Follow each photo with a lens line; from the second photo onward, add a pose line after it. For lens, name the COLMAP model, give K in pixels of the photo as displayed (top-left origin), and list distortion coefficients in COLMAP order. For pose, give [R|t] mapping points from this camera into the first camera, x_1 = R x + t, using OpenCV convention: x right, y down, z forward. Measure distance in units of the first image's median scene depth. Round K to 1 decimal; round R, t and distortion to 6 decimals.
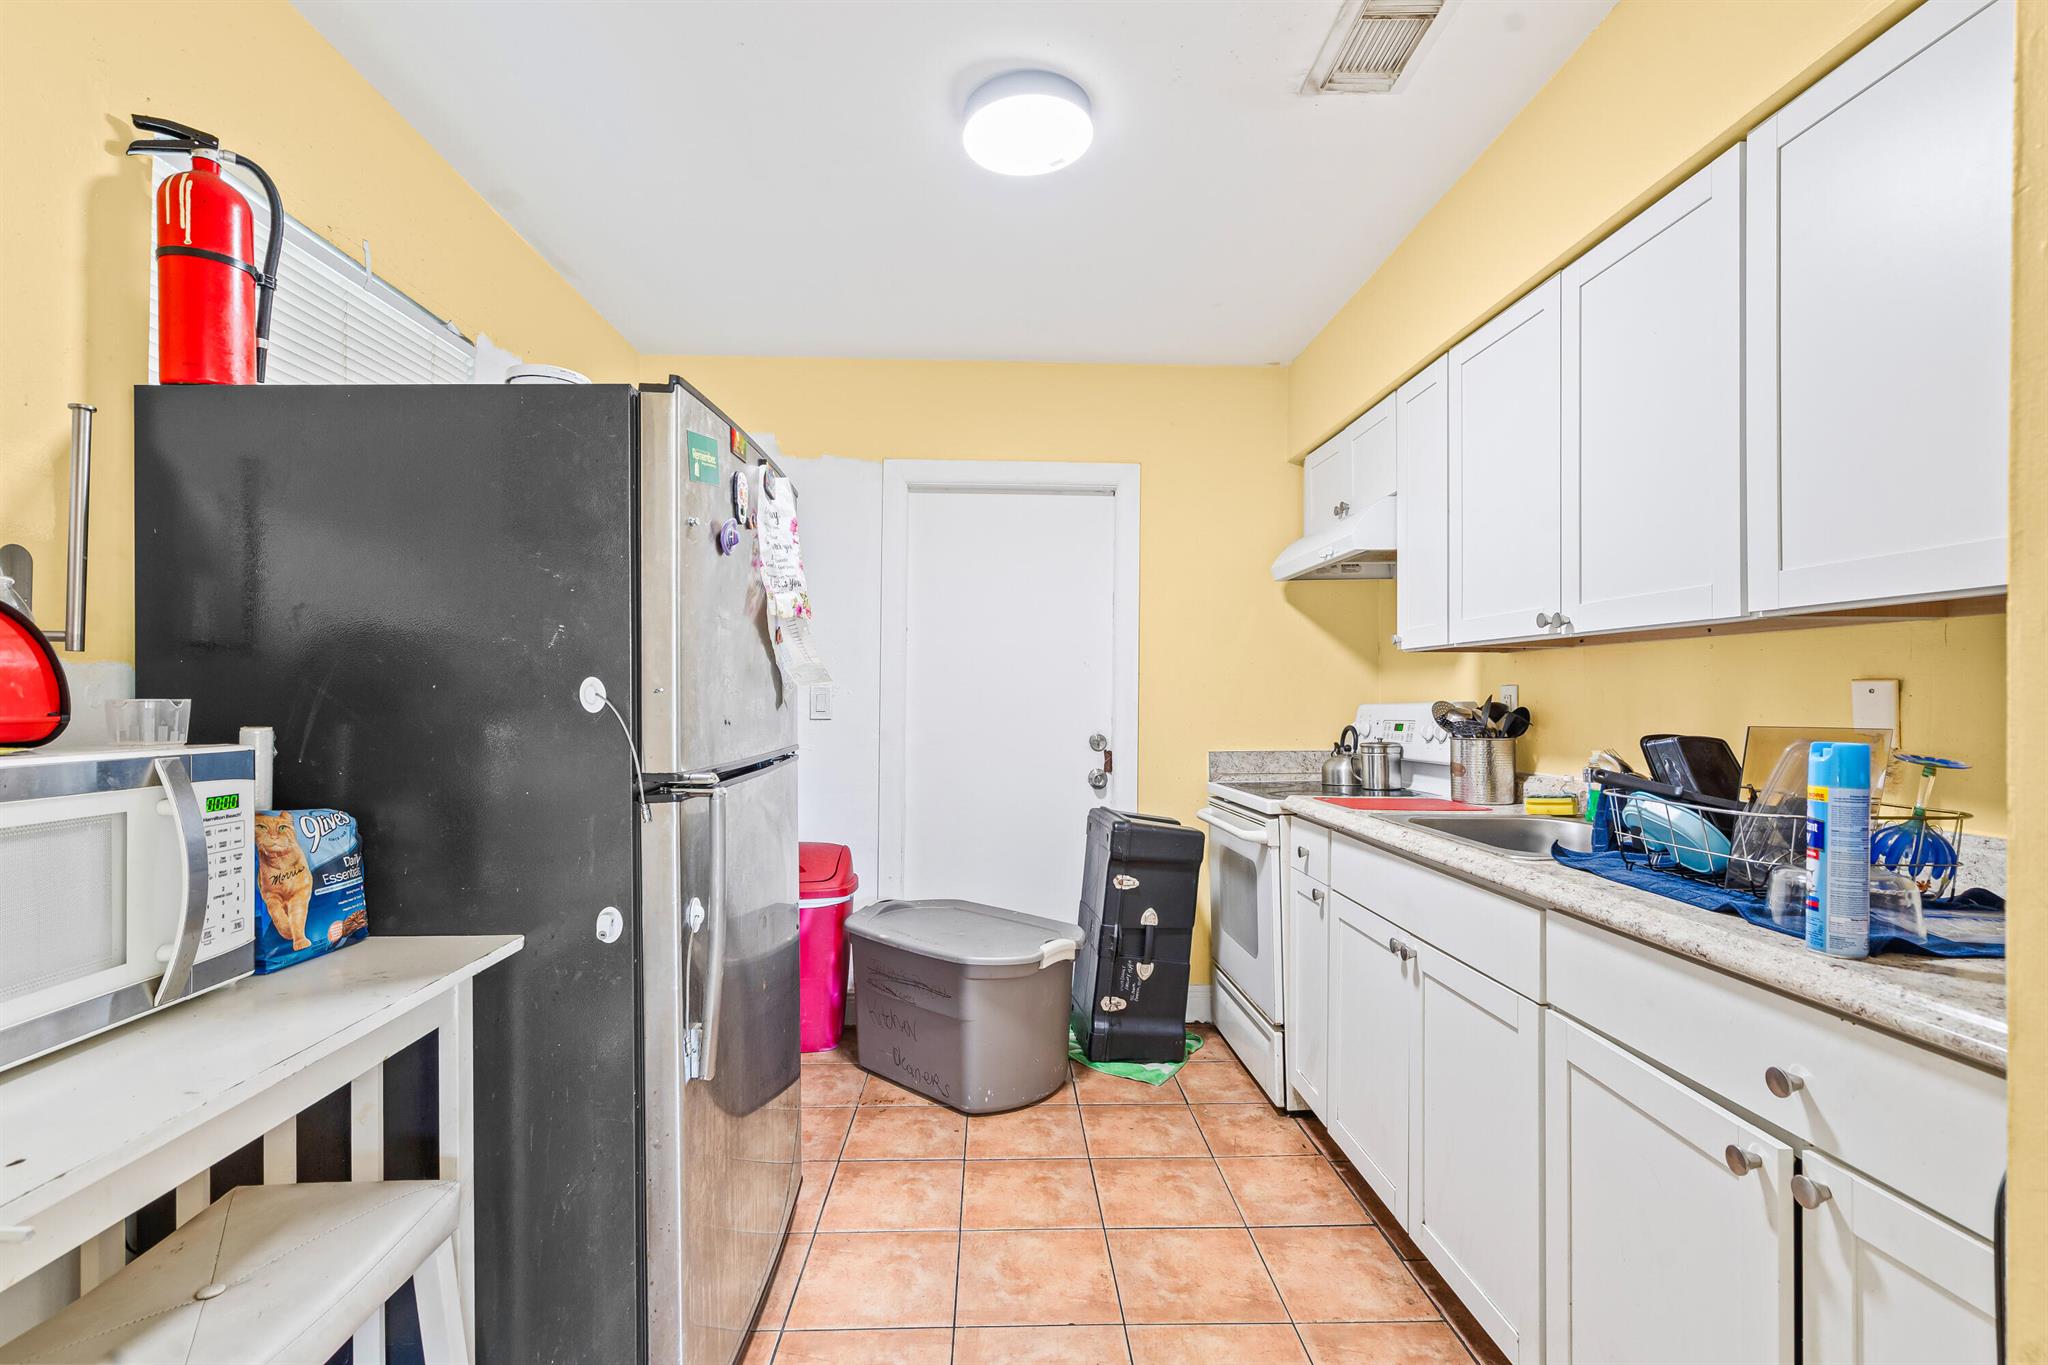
lens RADIAL K [[960.3, 0, 1025.1], [0, 960.3, 706.6], [0, 0, 1]] dist [-0.002606, 0.005961]
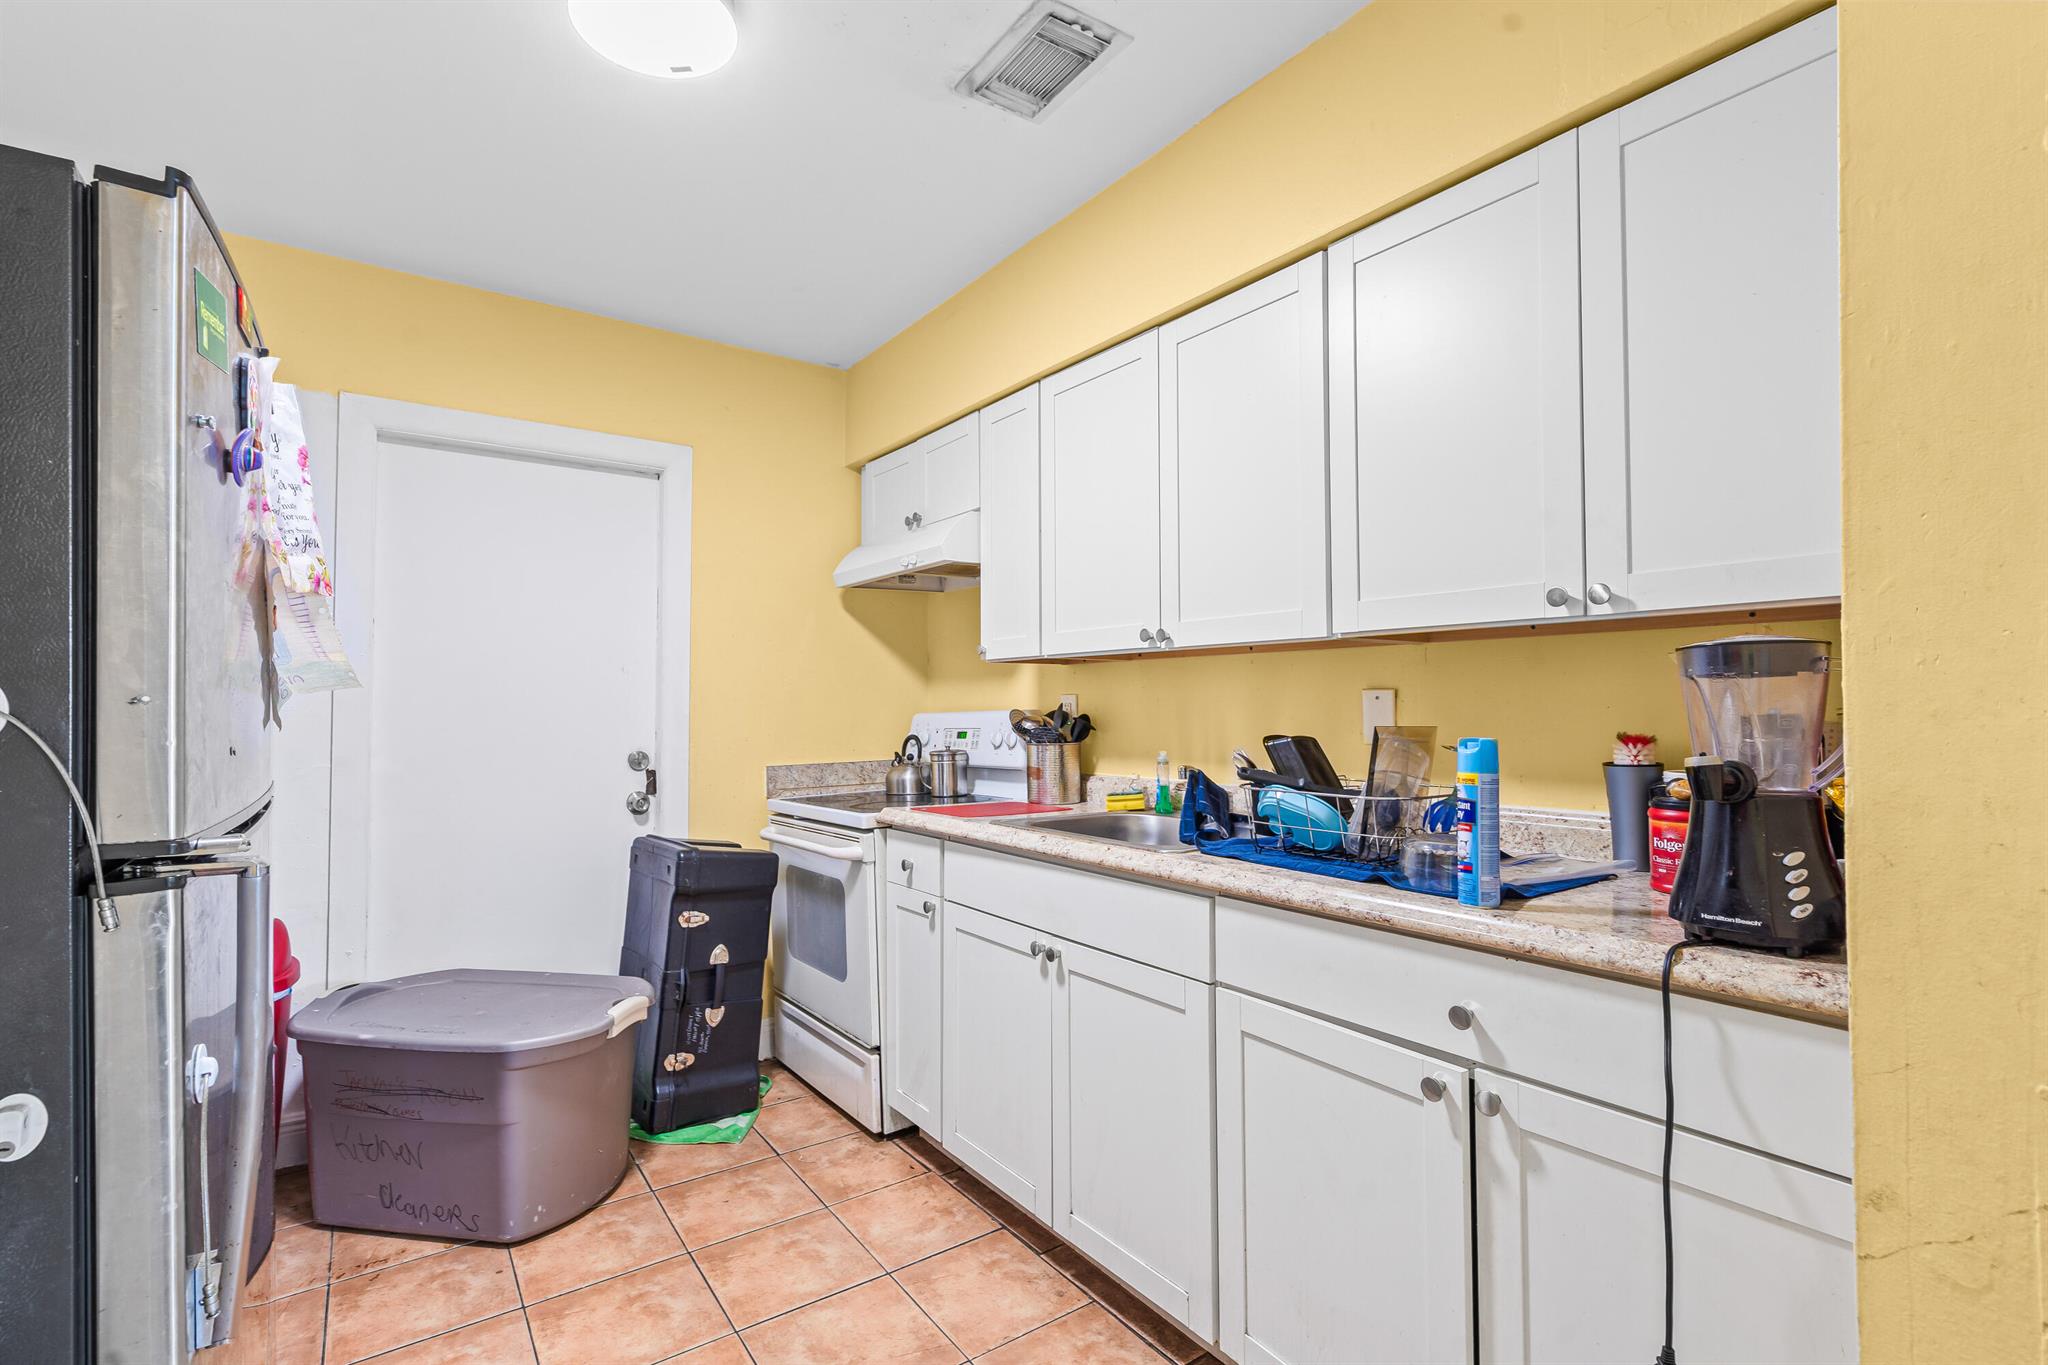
lens RADIAL K [[946.5, 0, 1022.6], [0, 946.5, 700.6], [0, 0, 1]] dist [-0.004297, 0.004566]
pose [[0.831766, -0.003591, 0.555115, -0.152355], [0.013379, 0.999818, -0.013579, -0.001100], [-0.554966, 0.018722, 0.831662, 0.135493]]
